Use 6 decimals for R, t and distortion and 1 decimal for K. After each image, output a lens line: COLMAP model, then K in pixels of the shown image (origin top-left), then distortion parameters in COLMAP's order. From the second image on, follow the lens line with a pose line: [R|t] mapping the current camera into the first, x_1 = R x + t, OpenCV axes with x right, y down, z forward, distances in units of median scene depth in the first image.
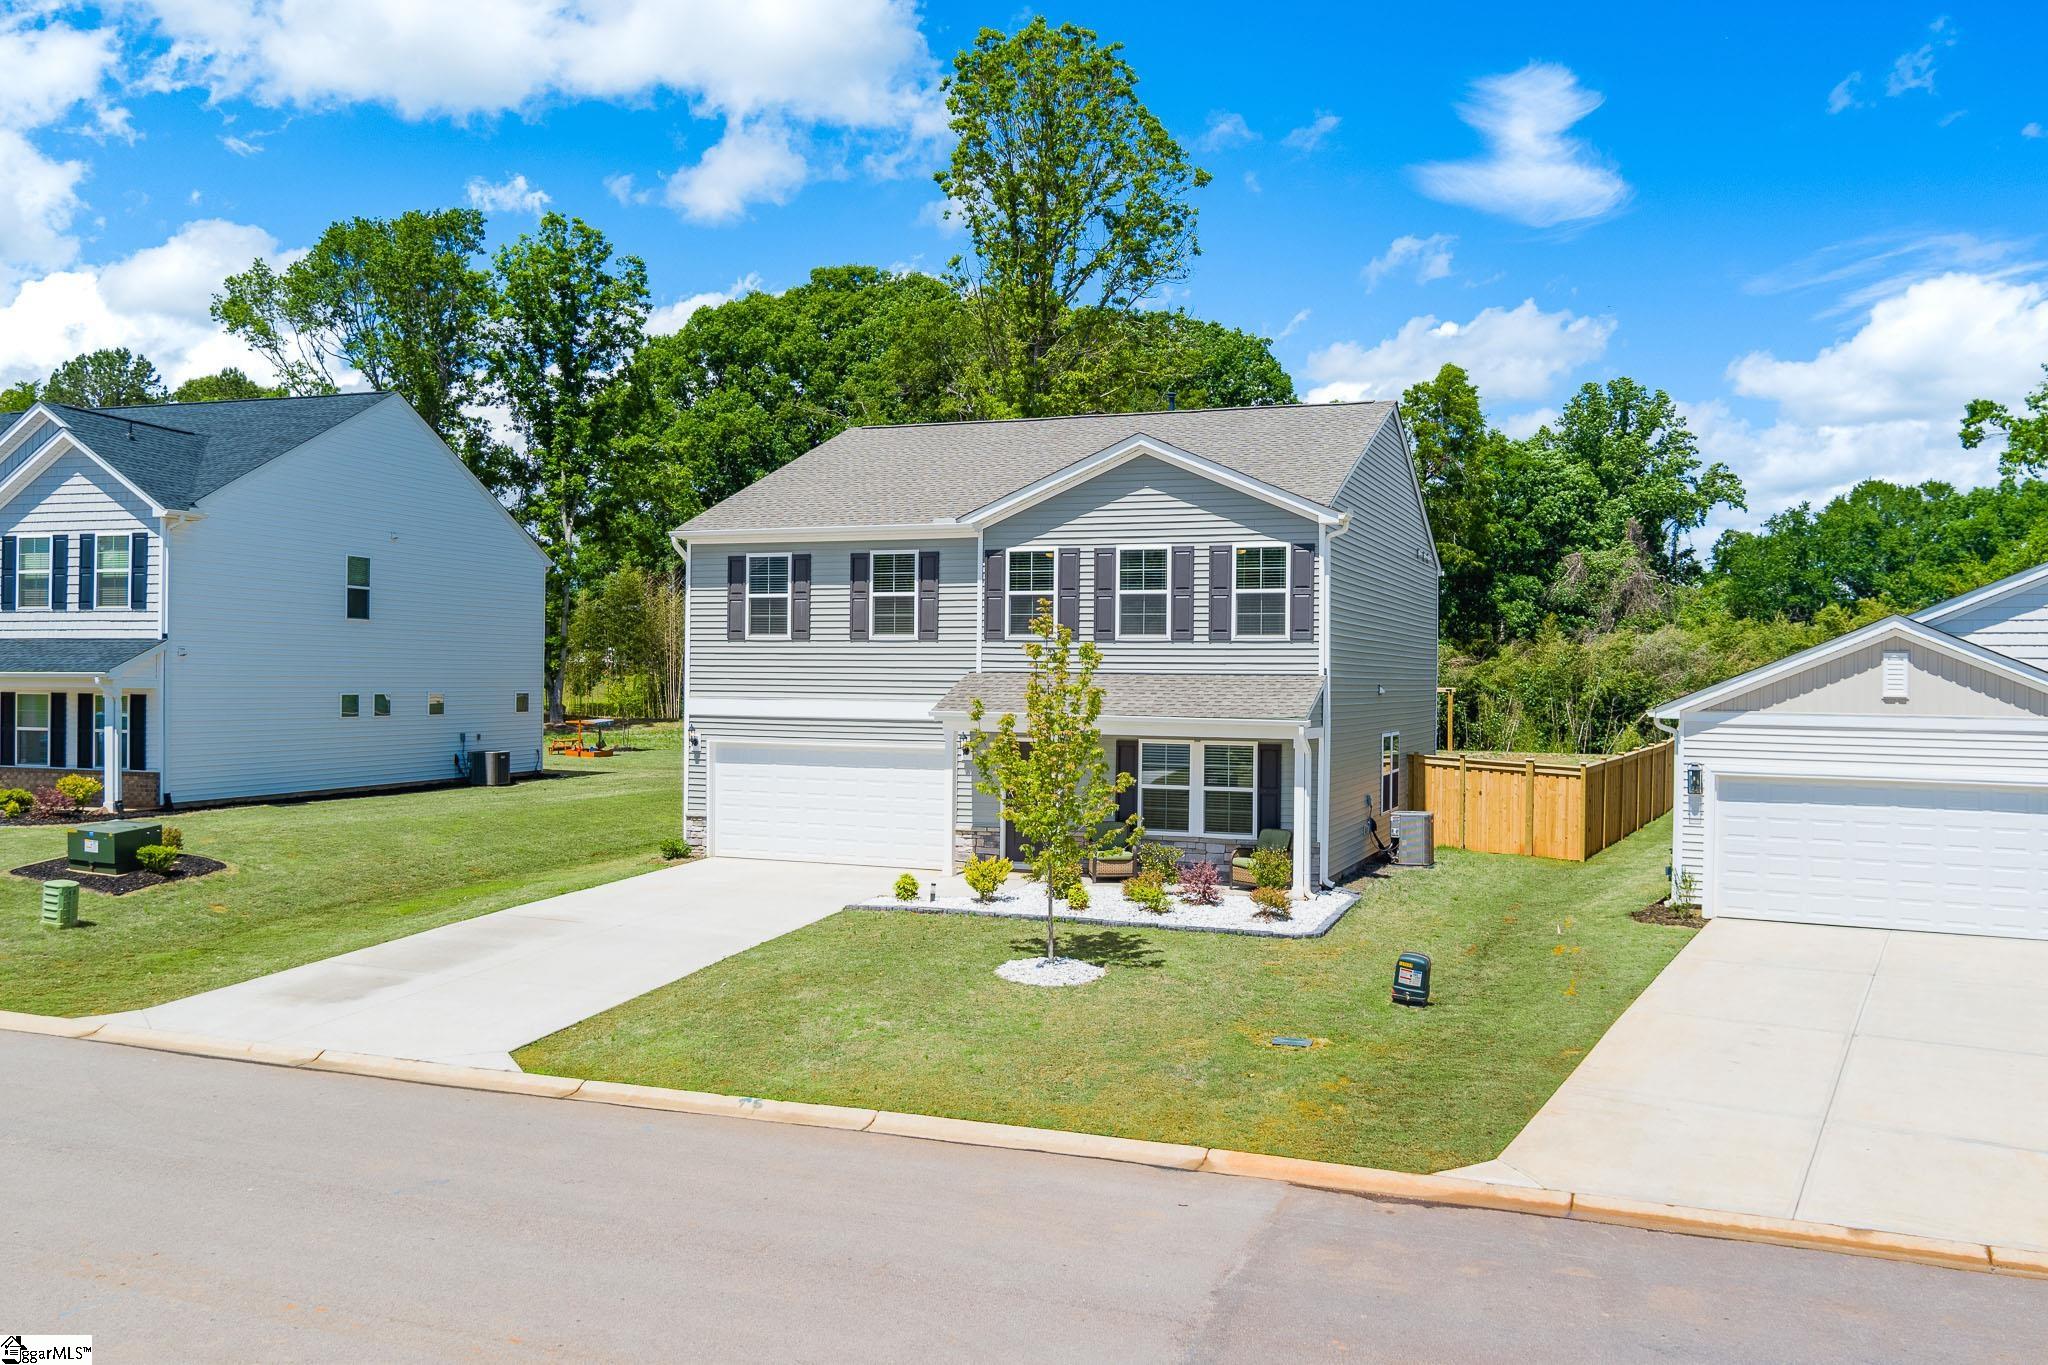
lens RADIAL K [[1663.0, 0, 1019.3], [0, 1663.0, 682.0], [0, 0, 1]] dist [-0.088487, 0.035346]
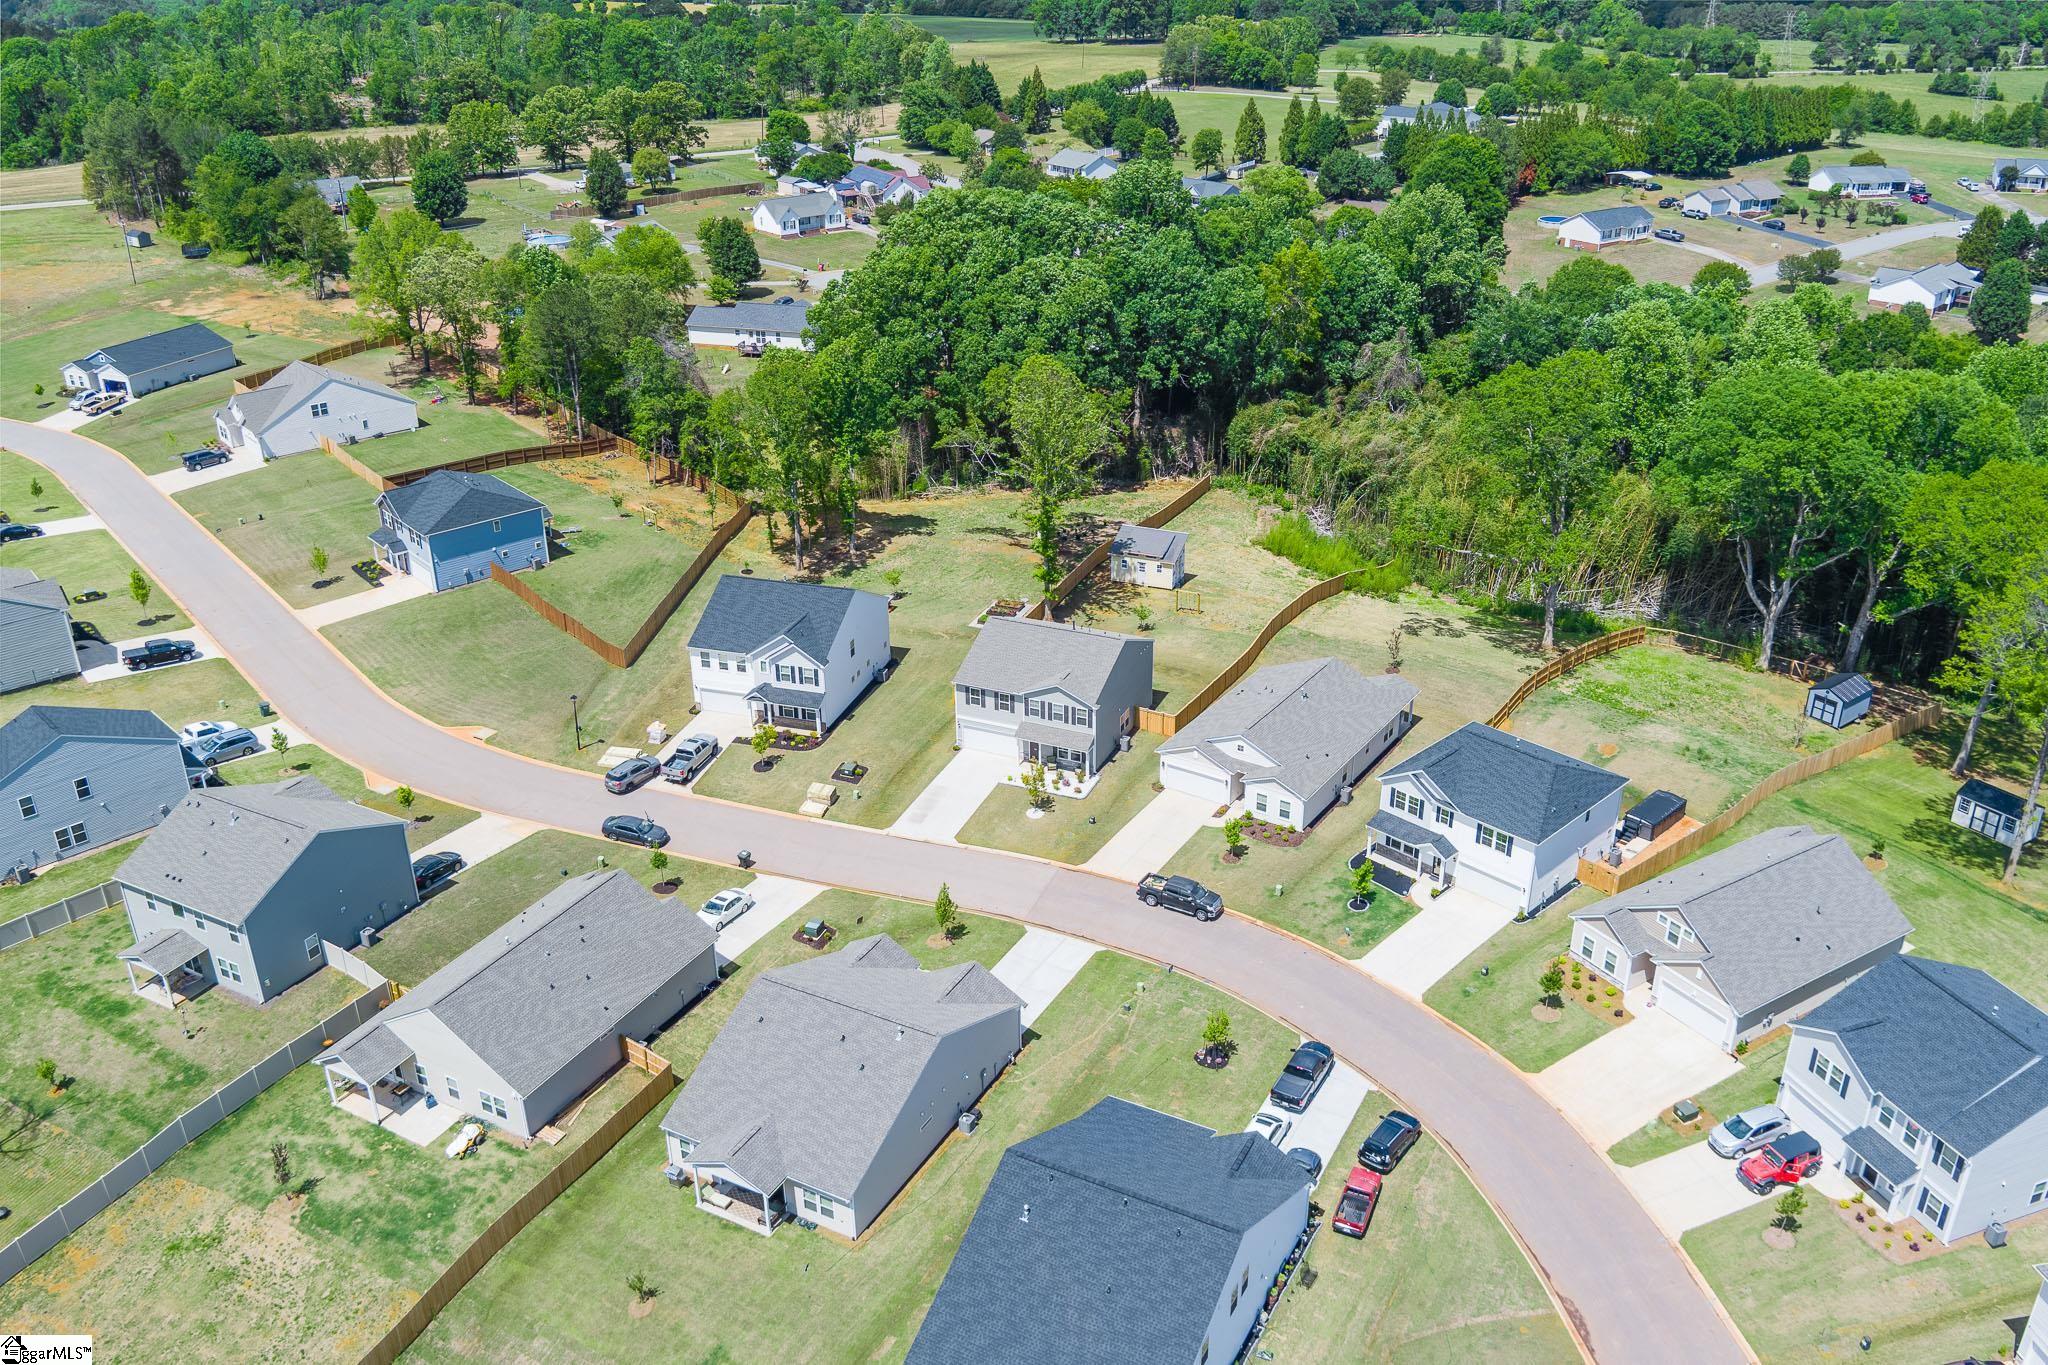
lens RADIAL K [[1663.0, 0, 1019.3], [0, 1663.0, 682.0], [0, 0, 1]] dist [-0.088487, 0.035346]
pose [[0.998871, -0.002717, -0.047433, 0.181922], [0.022784, 0.903469, 0.428047, -2.078967], [0.041691, -0.428644, 0.902511, -3.107959]]
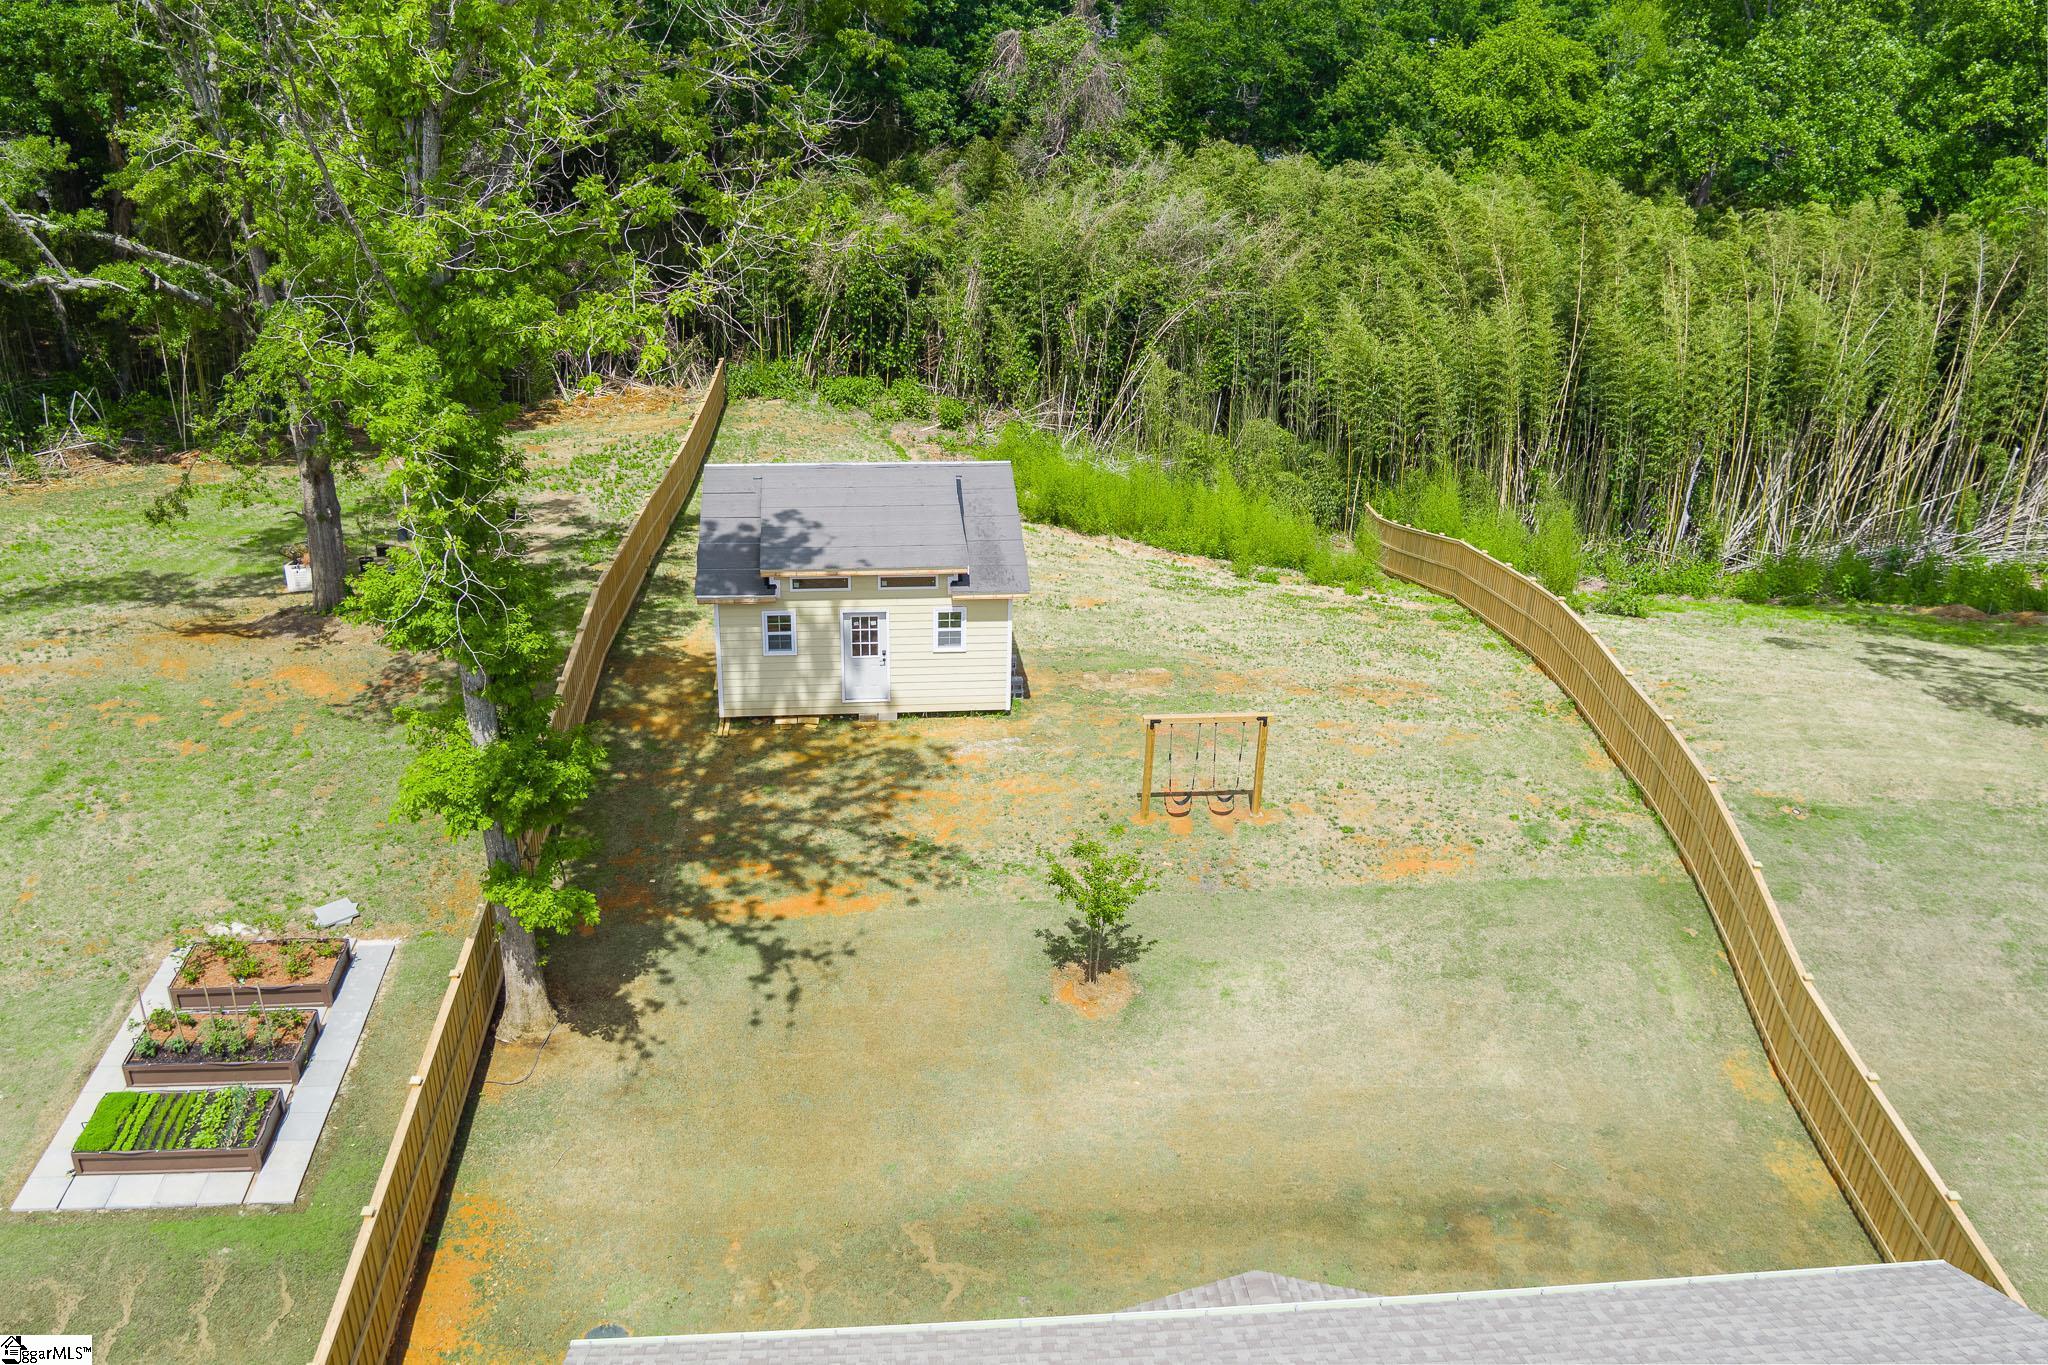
lens RADIAL K [[1663.0, 0, 1019.3], [0, 1663.0, 682.0], [0, 0, 1]] dist [-0.088487, 0.035346]
pose [[0.888772, -0.178934, 0.421979, -0.095365], [-0.012465, 0.910874, 0.412495, -0.464228], [-0.458179, -0.371874, 0.807330, 1.159548]]
